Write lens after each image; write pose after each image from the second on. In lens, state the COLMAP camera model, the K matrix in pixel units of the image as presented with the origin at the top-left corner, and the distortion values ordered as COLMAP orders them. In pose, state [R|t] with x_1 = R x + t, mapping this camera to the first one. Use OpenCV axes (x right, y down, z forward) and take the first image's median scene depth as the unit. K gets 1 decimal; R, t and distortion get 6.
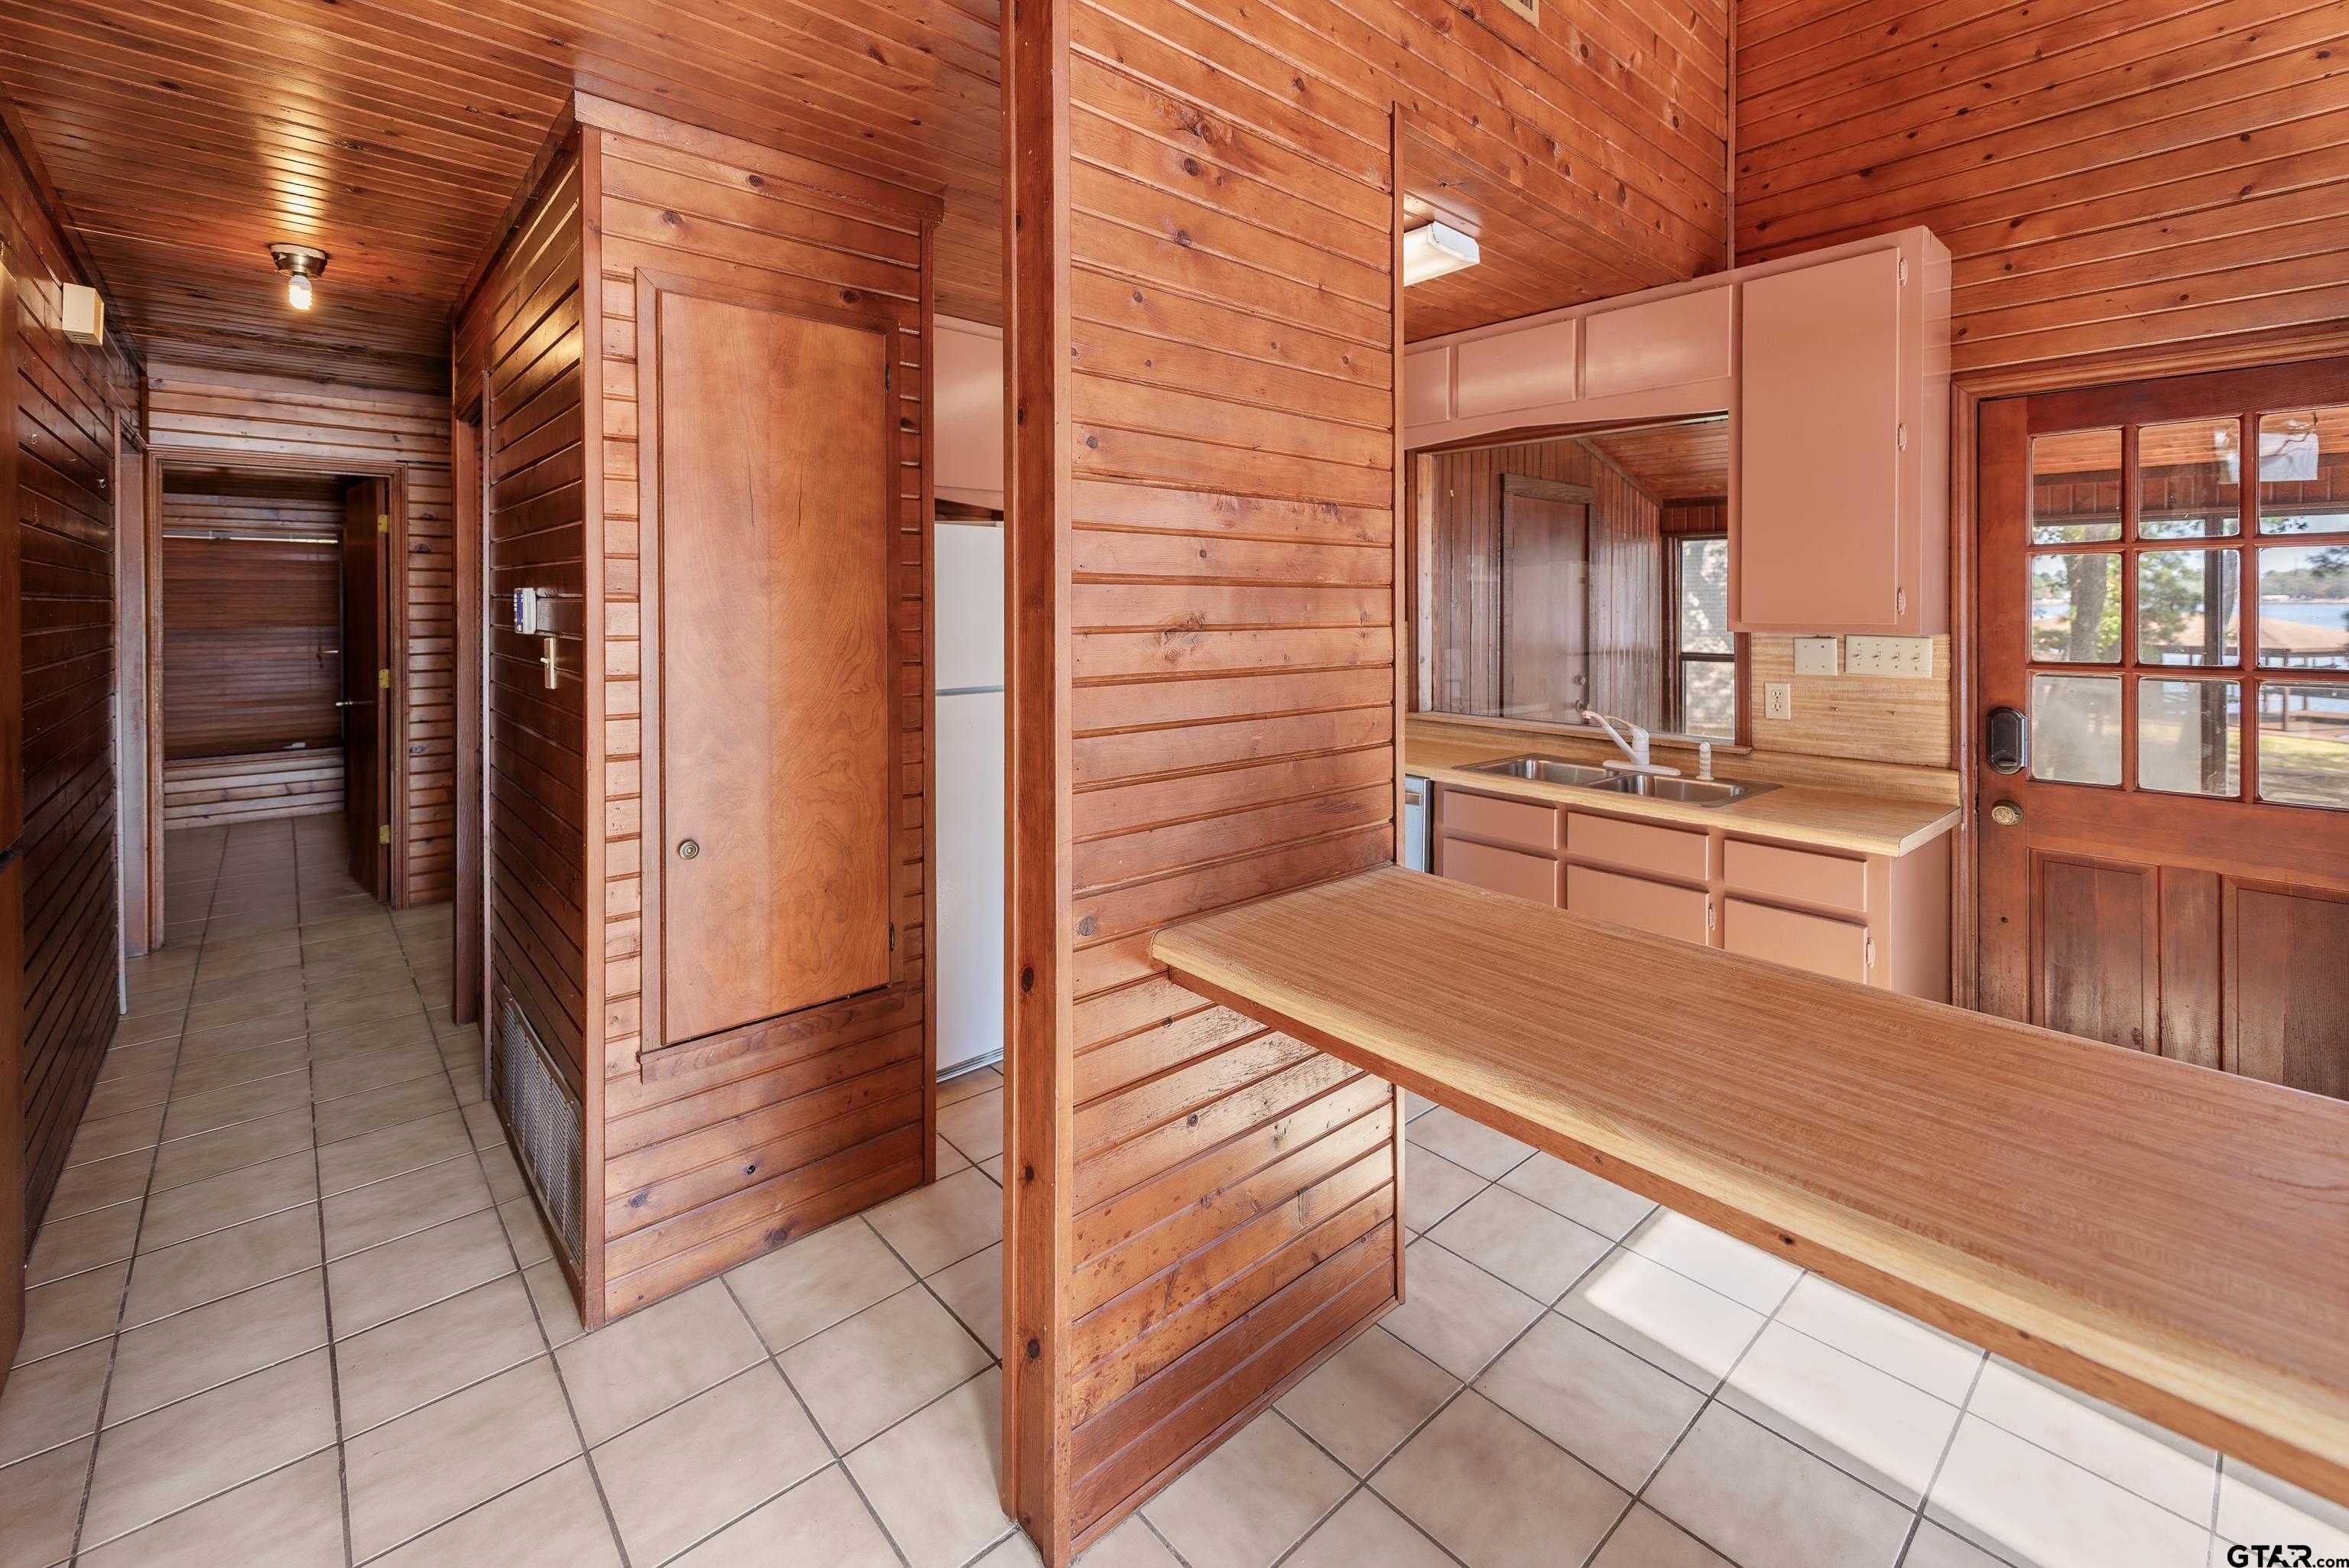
lens RADIAL K [[1002.7, 0, 1190.4], [0, 1002.7, 624.1], [0, 0, 1]] dist [0.010158, -0.000231]
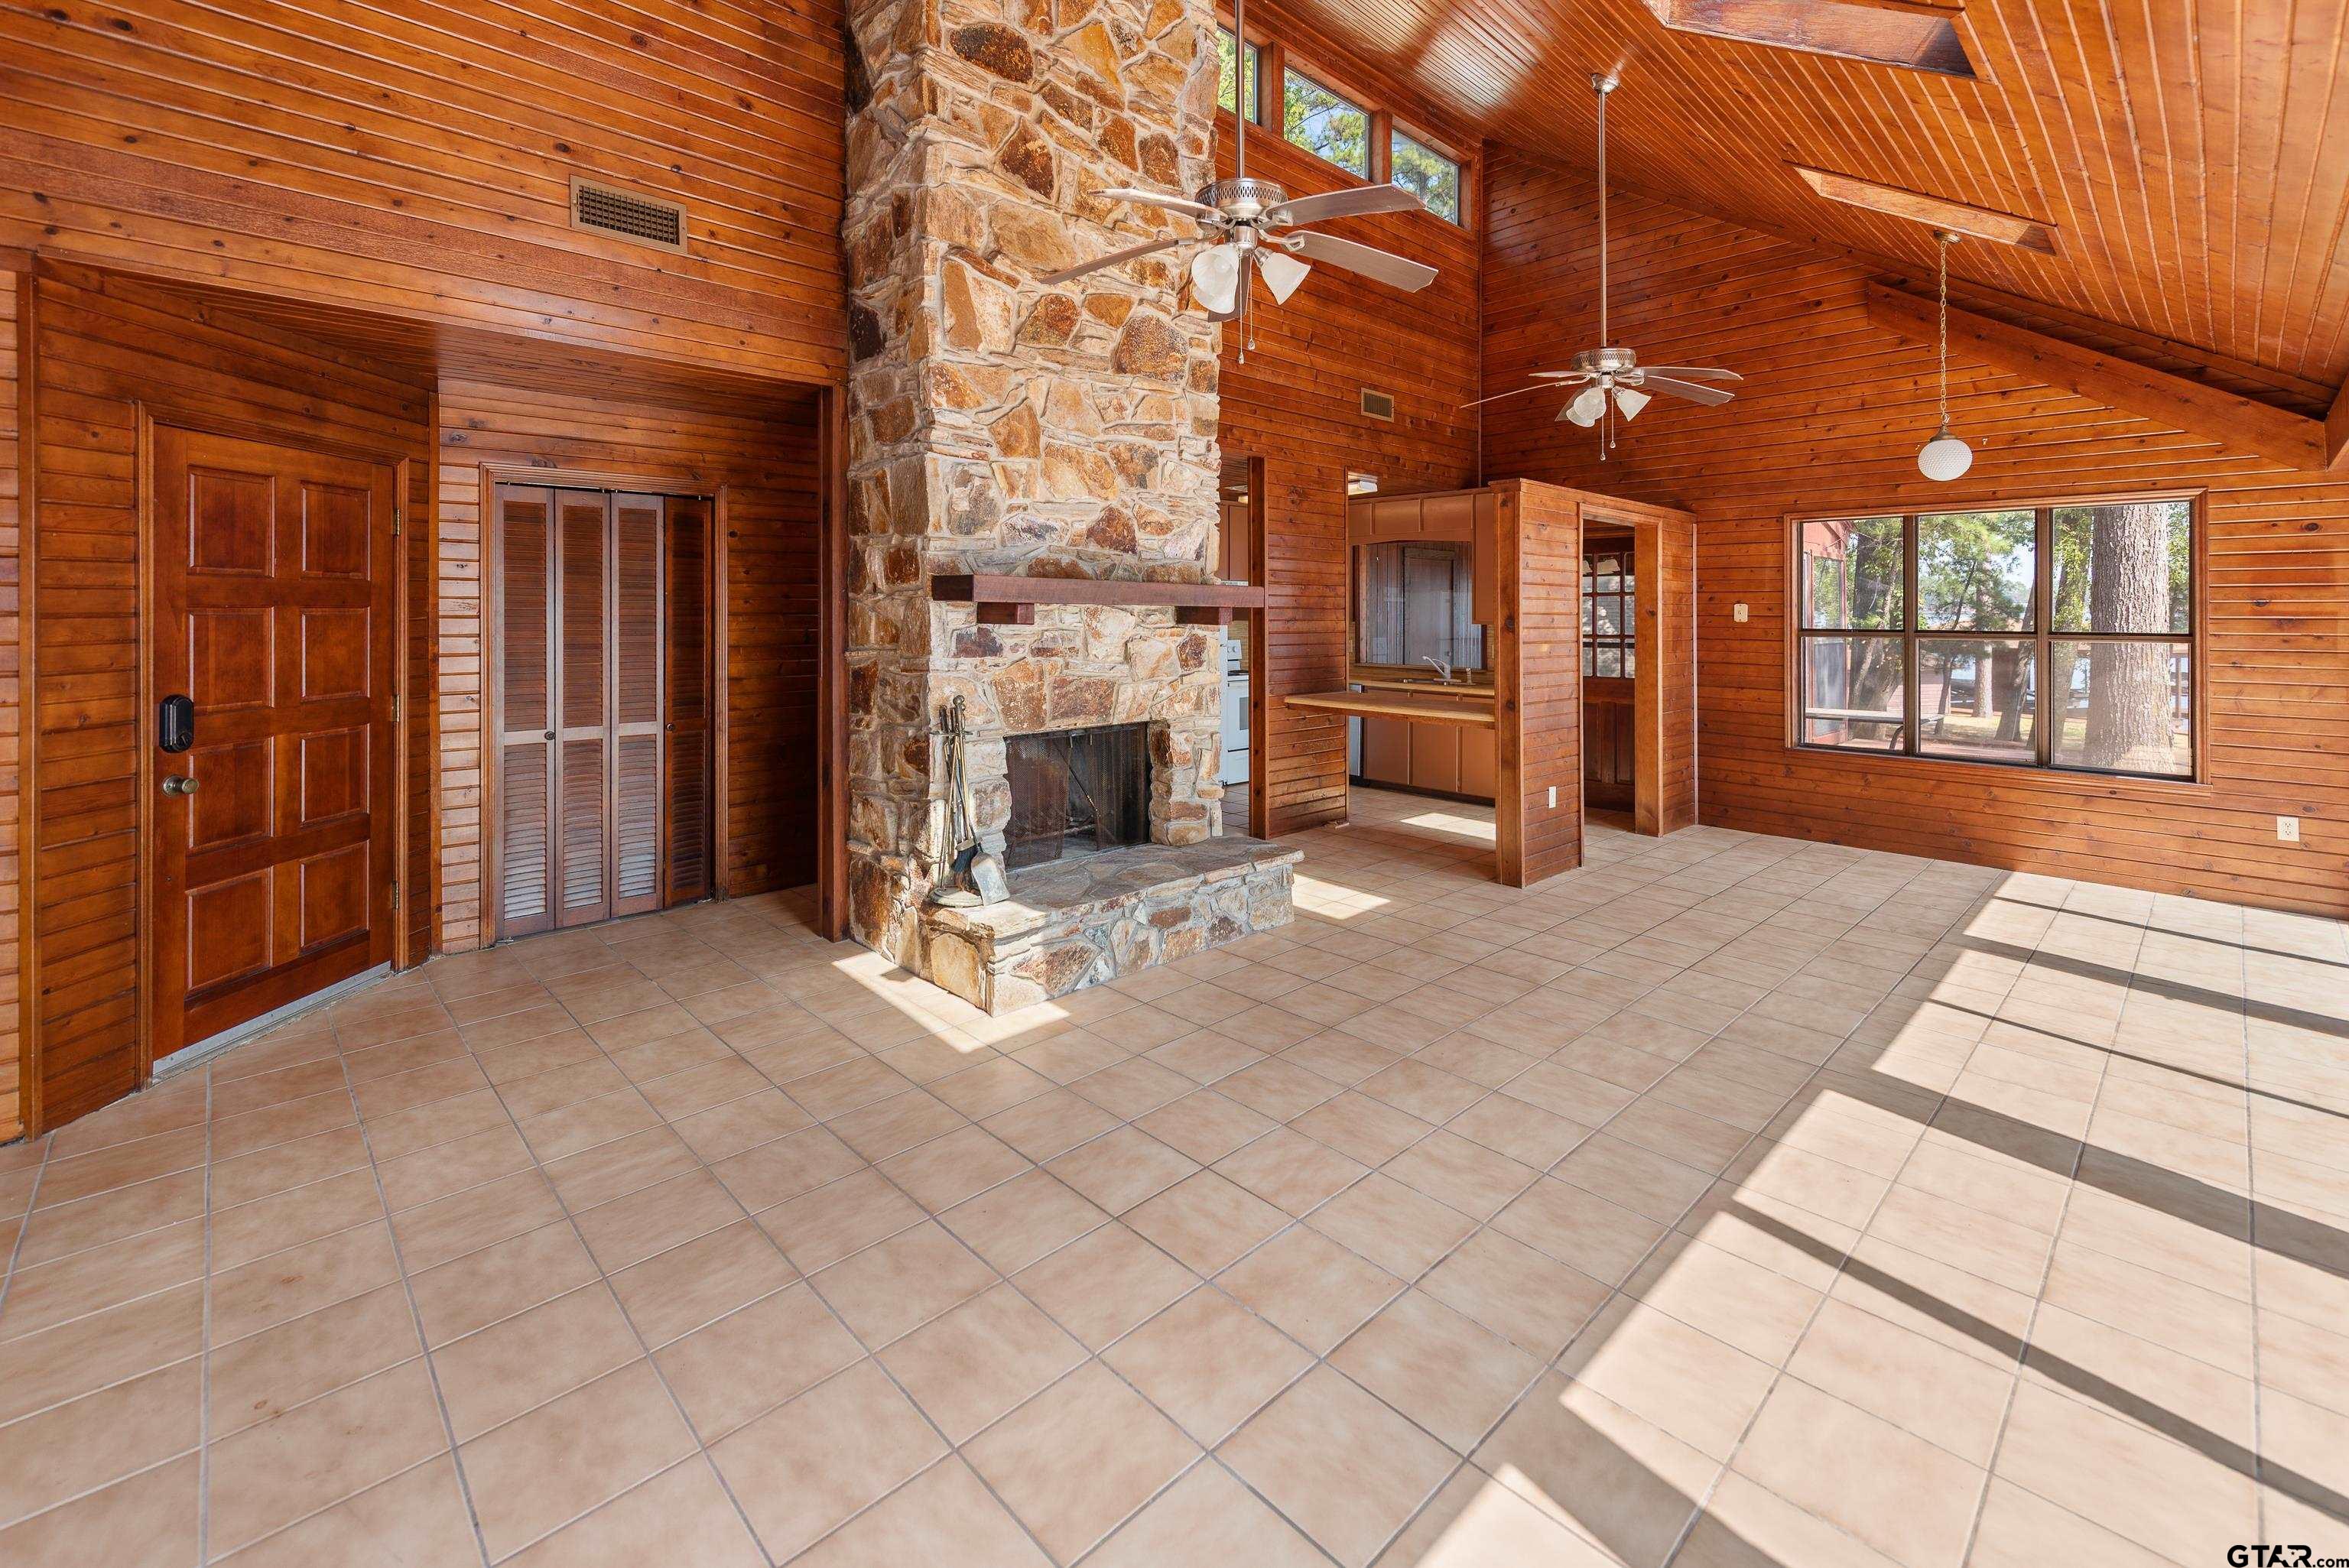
lens RADIAL K [[986.3, 0, 1175.0], [0, 986.3, 609.7], [0, 0, 1]] dist [0.010218, -0.000198]
pose [[0.999773, 0.001788, 0.021248, -0.323854], [-0.001336, 0.999773, -0.021260, 0.026942], [-0.021281, 0.021227, 0.999548, -1.692510]]
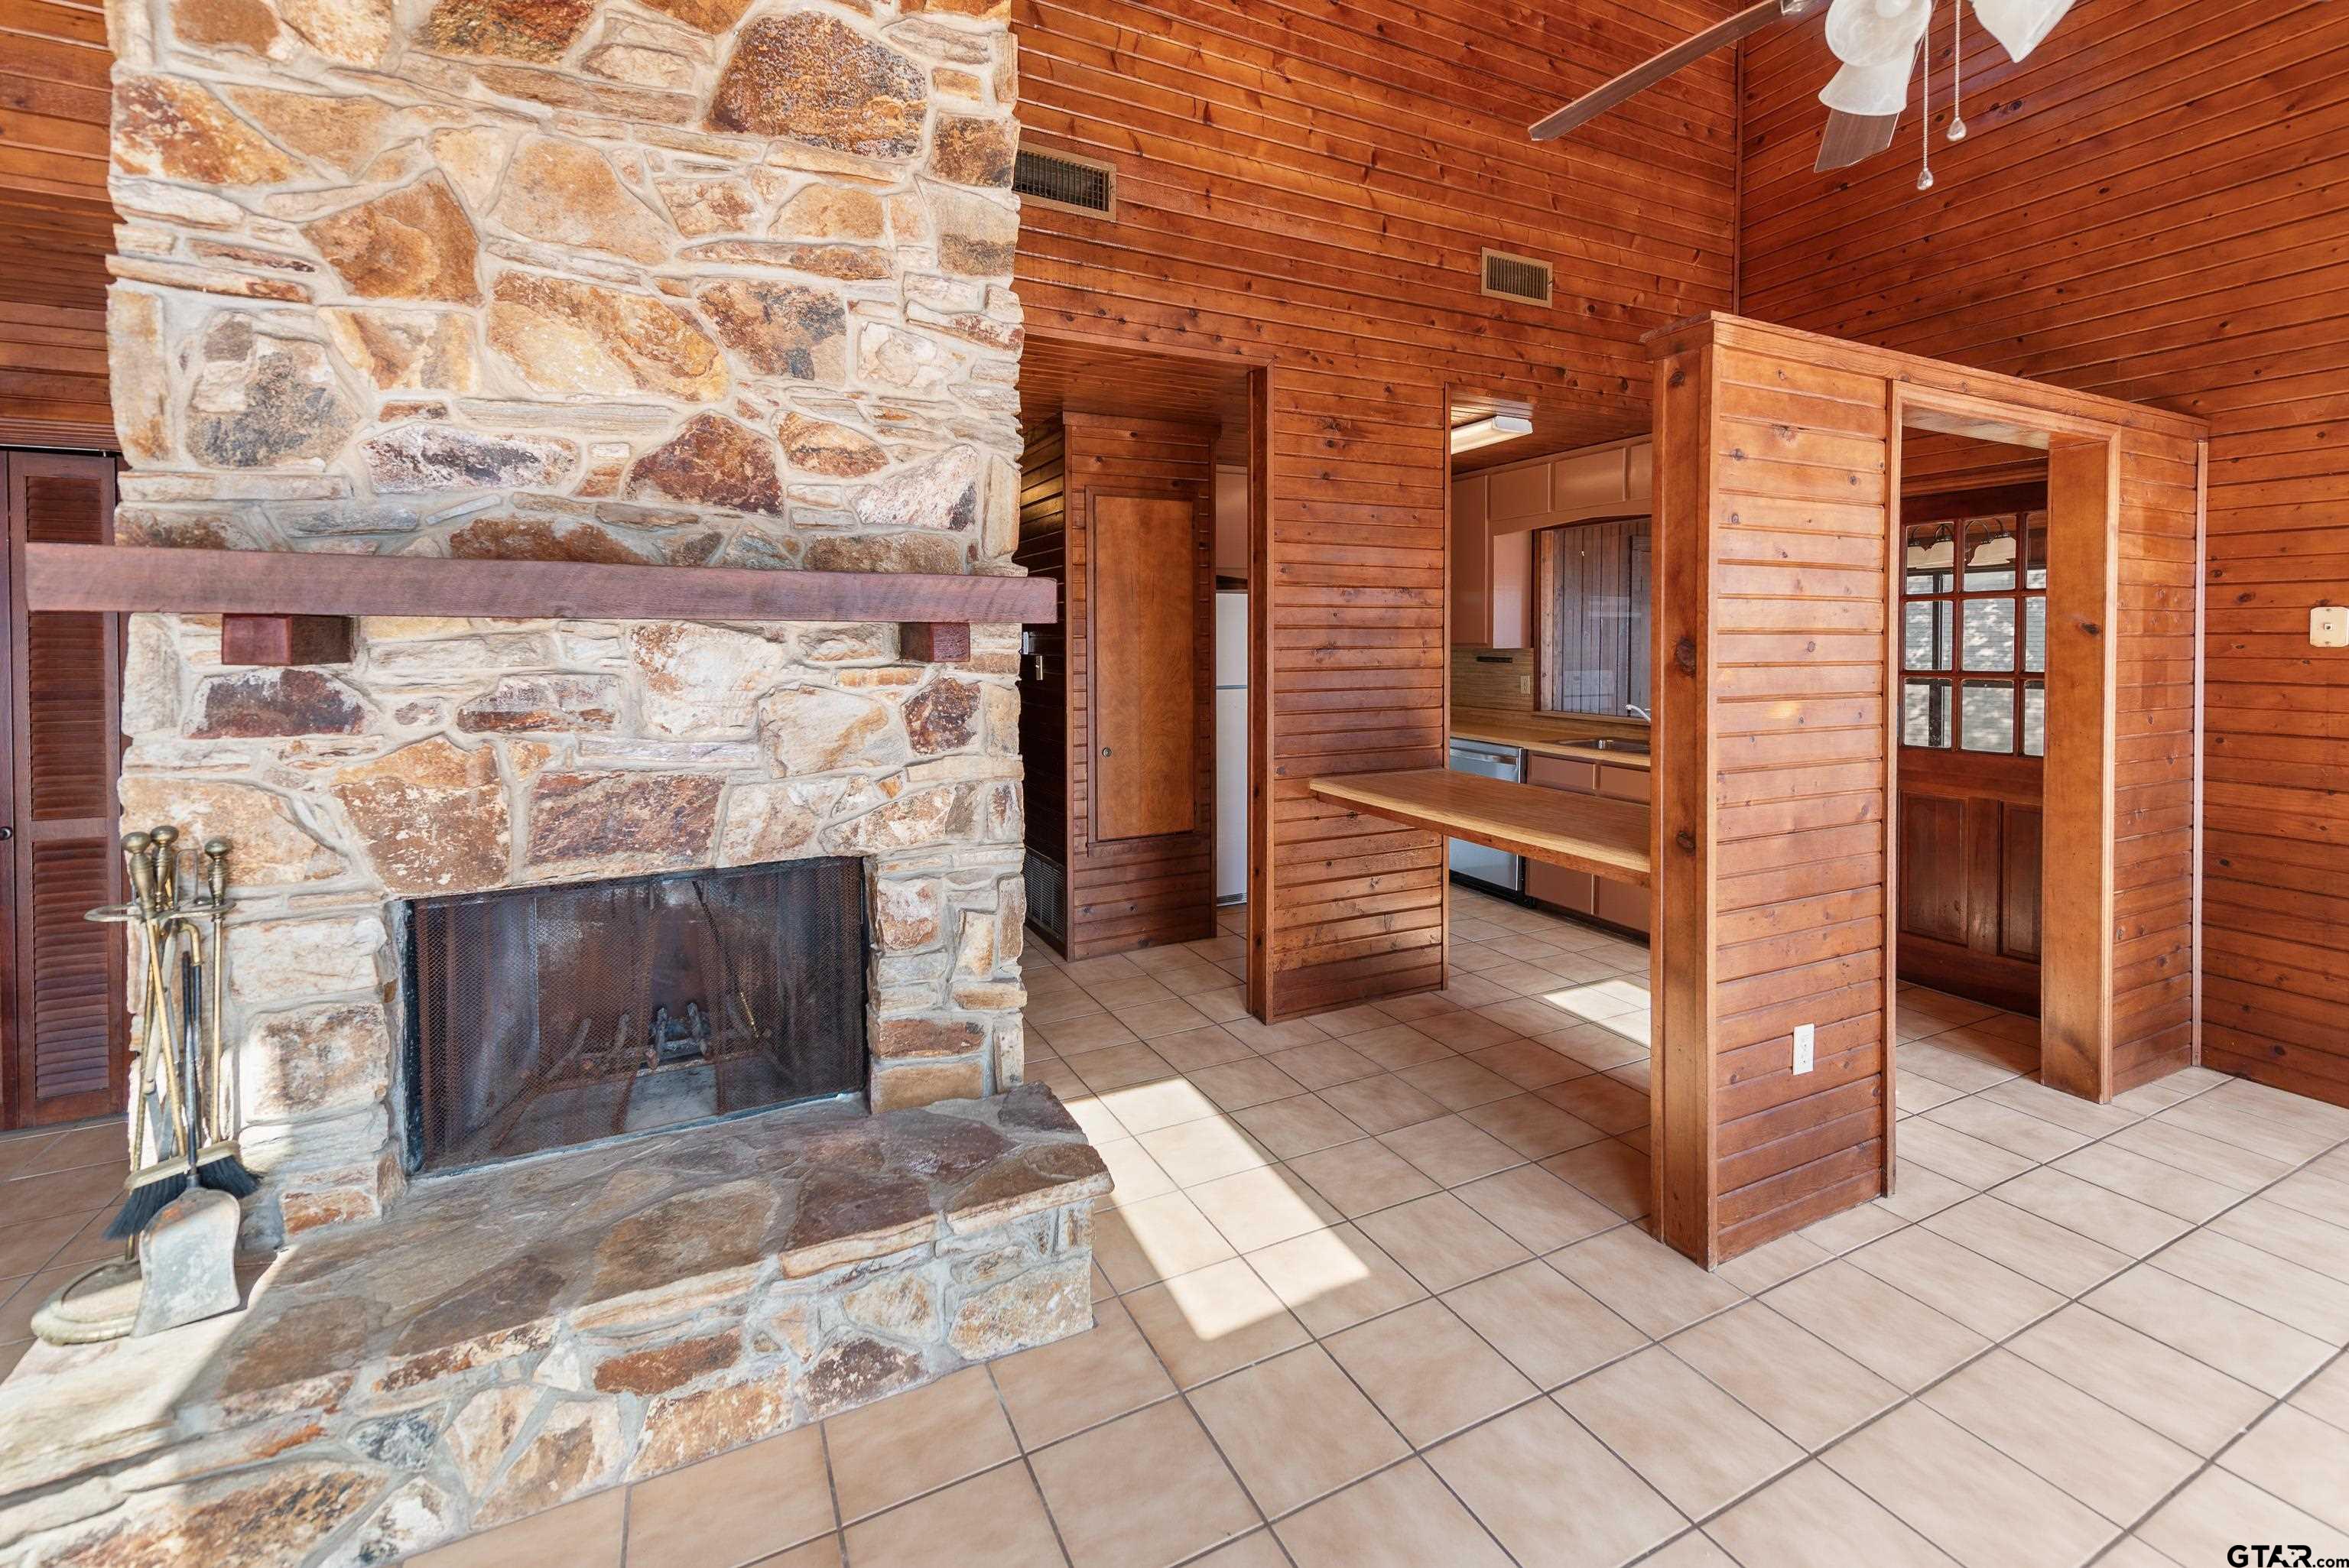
lens RADIAL K [[981.0, 0, 1181.8], [0, 981.0, 661.6], [0, 0, 1]] dist [0.010547, -0.000994]
pose [[0.963243, 0.001433, -0.268628, 0.164974], [0.000130, 0.999983, 0.005800, 0.013127], [0.268632, -0.005622, 0.963227, -0.732857]]
